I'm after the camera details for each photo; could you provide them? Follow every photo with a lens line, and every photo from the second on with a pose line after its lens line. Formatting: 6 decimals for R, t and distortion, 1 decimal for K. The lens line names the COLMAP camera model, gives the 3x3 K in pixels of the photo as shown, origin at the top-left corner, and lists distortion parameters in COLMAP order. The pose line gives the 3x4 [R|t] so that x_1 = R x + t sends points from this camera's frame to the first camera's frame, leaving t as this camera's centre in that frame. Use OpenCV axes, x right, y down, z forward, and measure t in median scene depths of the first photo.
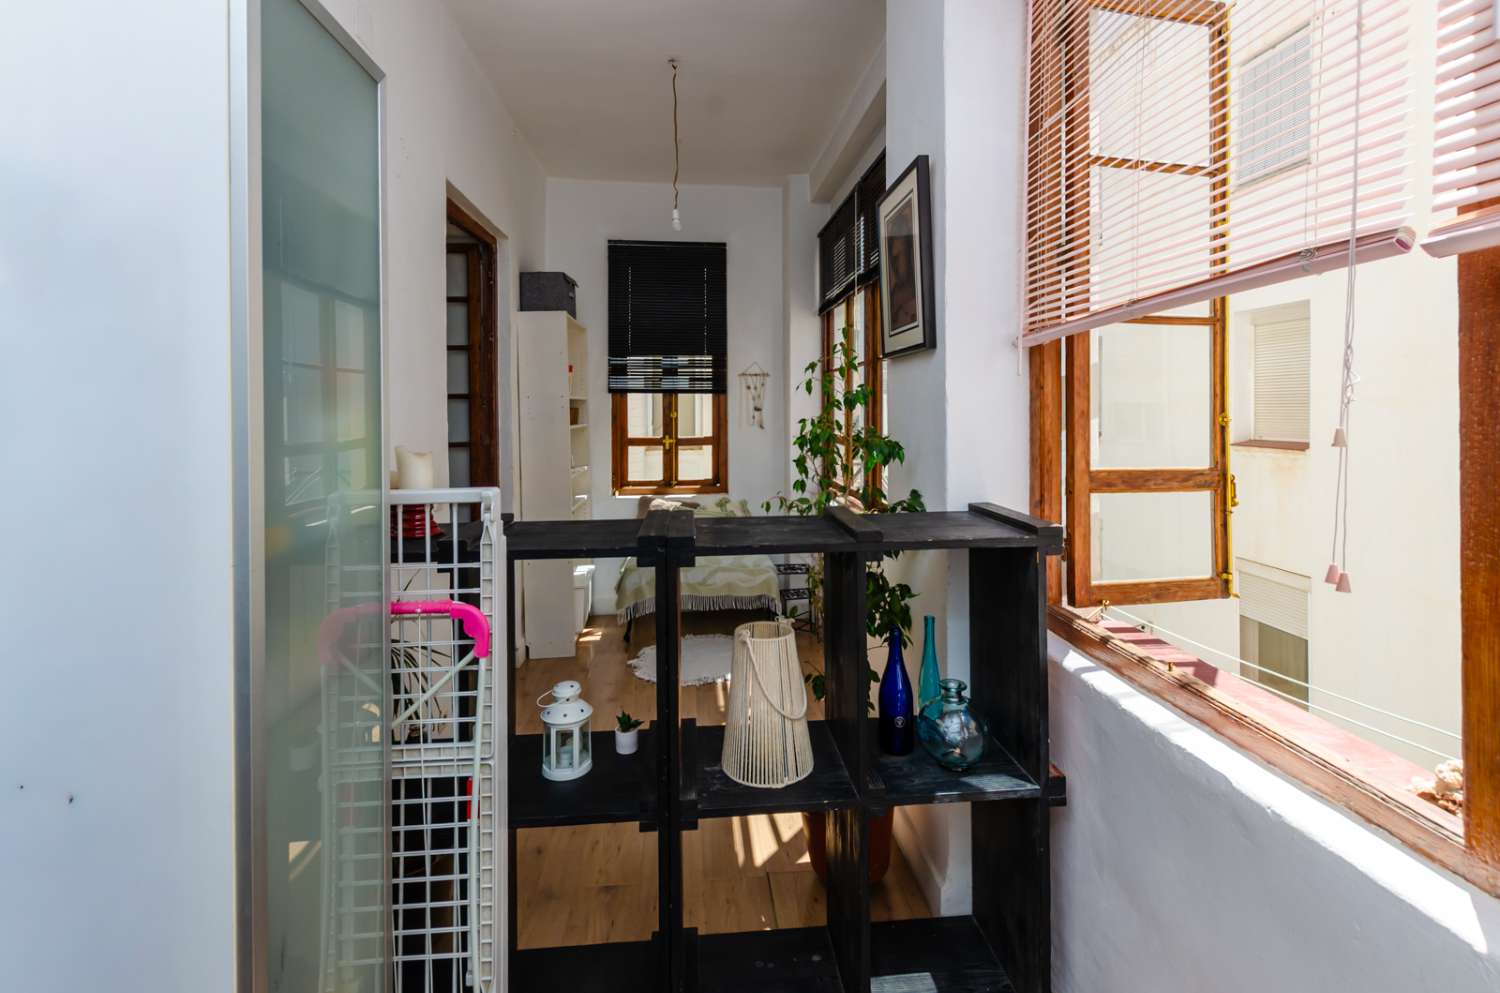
lens RADIAL K [[670.0, 0, 746.1], [0, 670.0, 414.7], [0, 0, 1]] dist [0.003746, -0.001867]
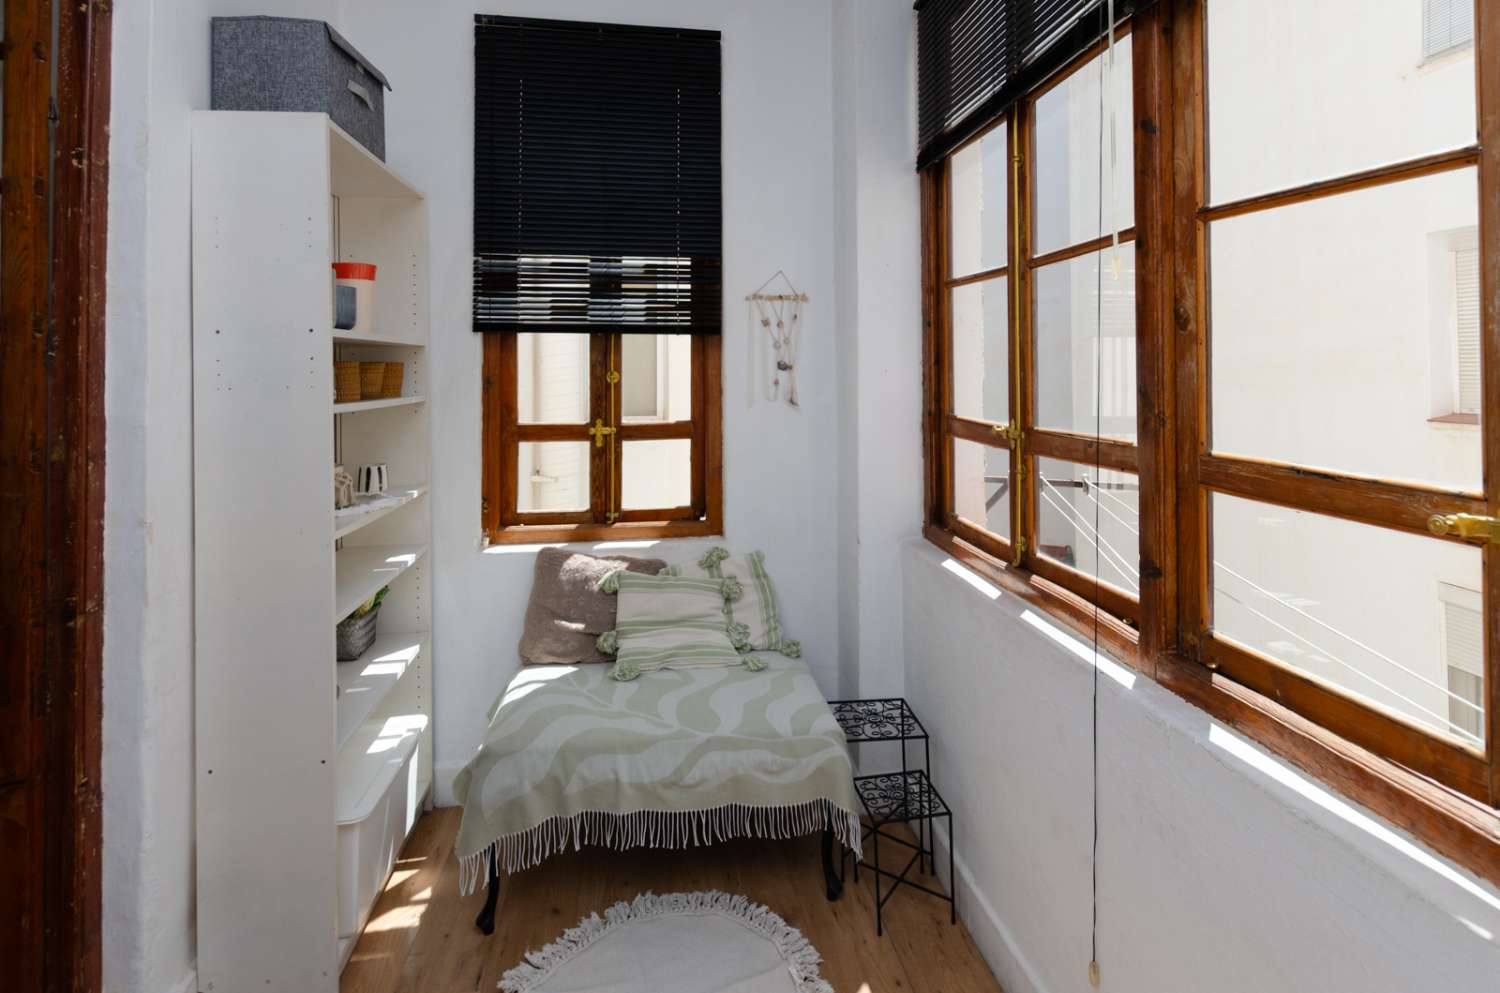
lens RADIAL K [[724.3, 0, 767.1], [0, 724.3, 359.1], [0, 0, 1]] dist [0.020434, 0.000073]
pose [[0.997005, 0.002348, 0.077307, -0.036488], [-0.000584, 0.999739, -0.022830, -0.001127], [-0.077340, 0.022716, 0.996746, 0.461714]]
